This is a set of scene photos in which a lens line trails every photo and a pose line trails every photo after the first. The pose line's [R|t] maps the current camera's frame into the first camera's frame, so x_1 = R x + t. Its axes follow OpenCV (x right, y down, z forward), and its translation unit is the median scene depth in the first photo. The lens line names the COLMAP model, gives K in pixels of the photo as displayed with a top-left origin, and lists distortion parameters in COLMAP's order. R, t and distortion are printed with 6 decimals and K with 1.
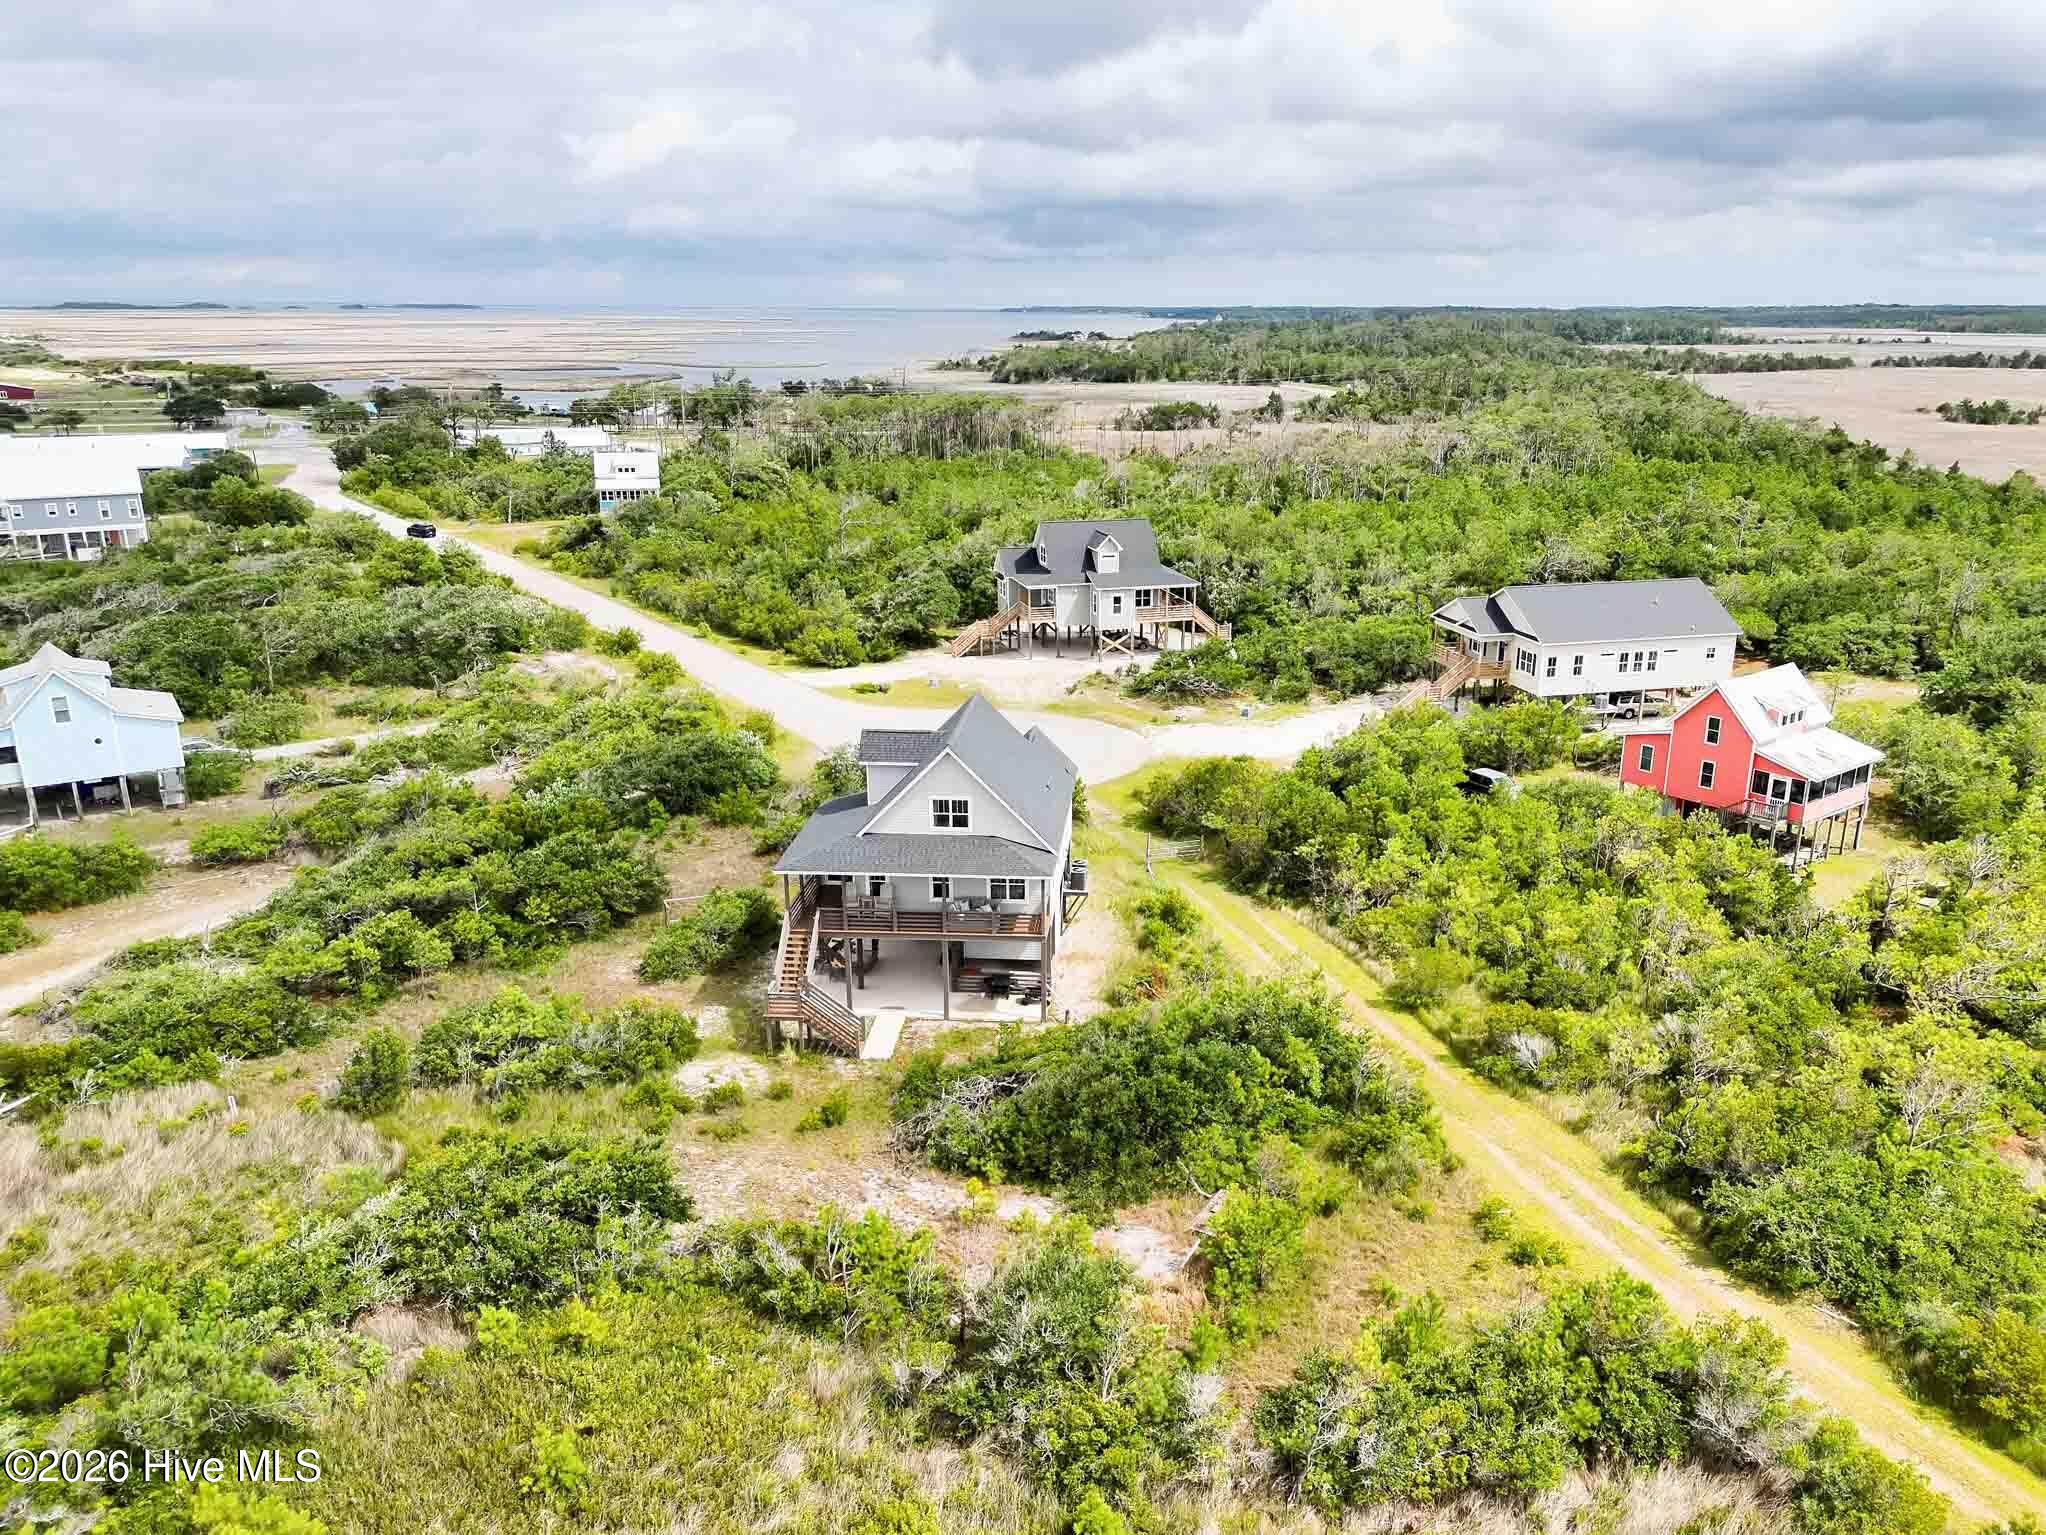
lens RADIAL K [[1558.8, 0, 1080.2], [0, 1558.8, 829.2], [0, 0, 1]] dist [0.063232, -0.081296]
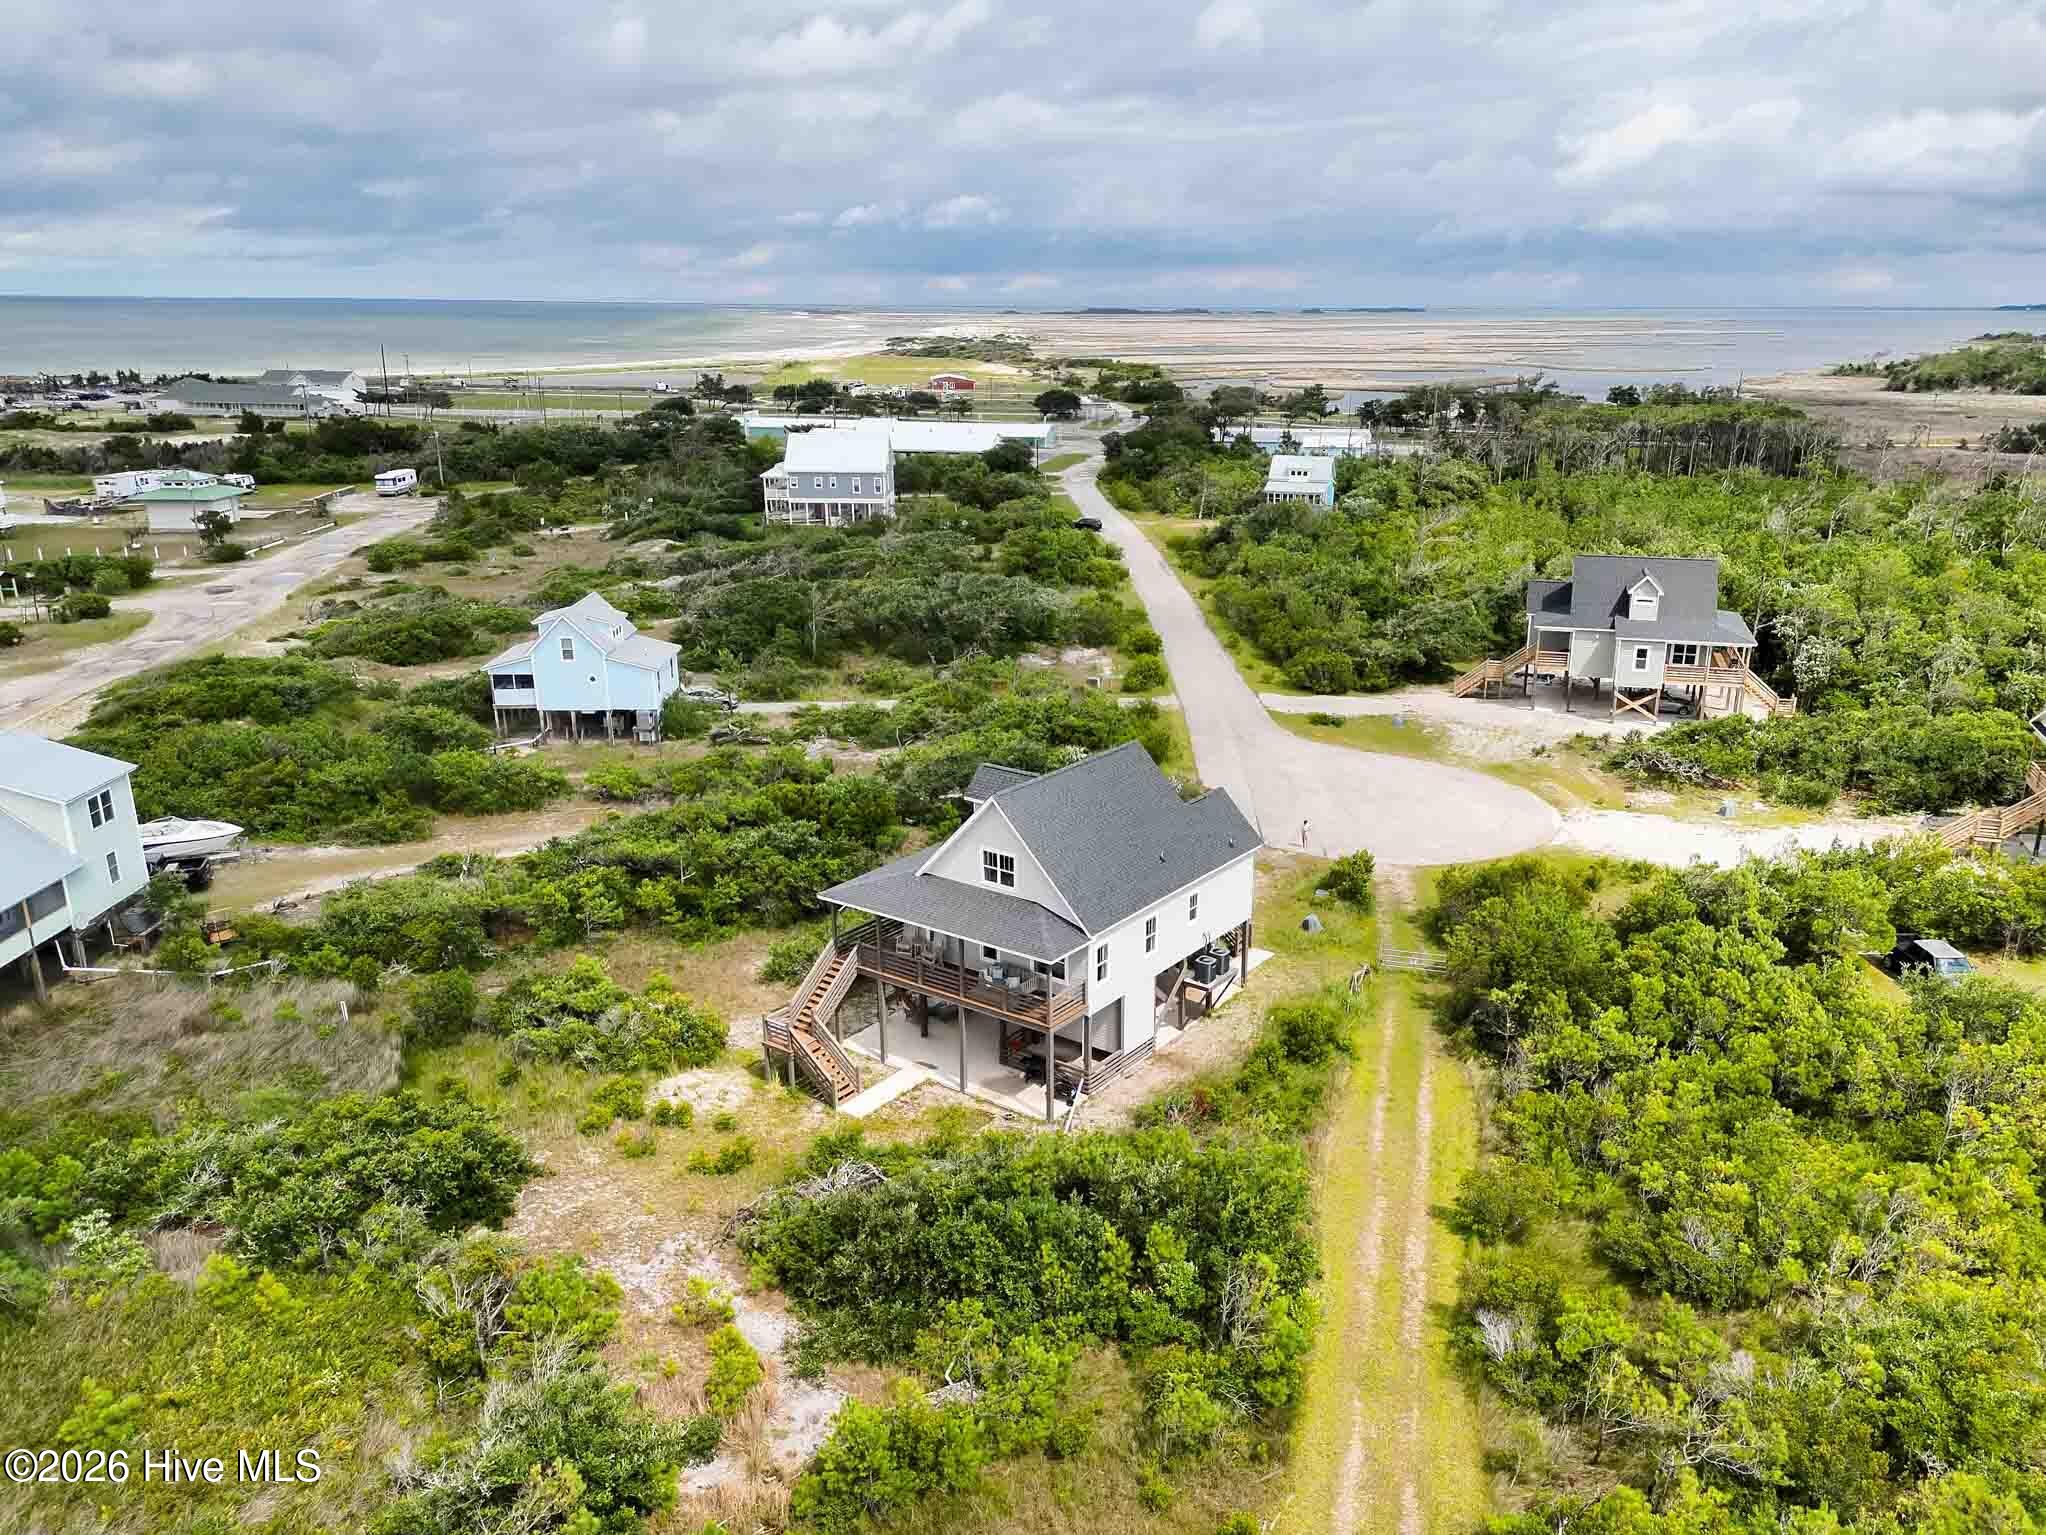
lens RADIAL K [[1558.8, 0, 1080.2], [0, 1558.8, 829.2], [0, 0, 1]] dist [0.063232, -0.081296]
pose [[0.845818, 0.166473, -0.506831, 0.207241], [-0.166954, 0.984942, 0.044894, -0.040943], [0.506673, 0.046646, 0.860875, 0.126439]]
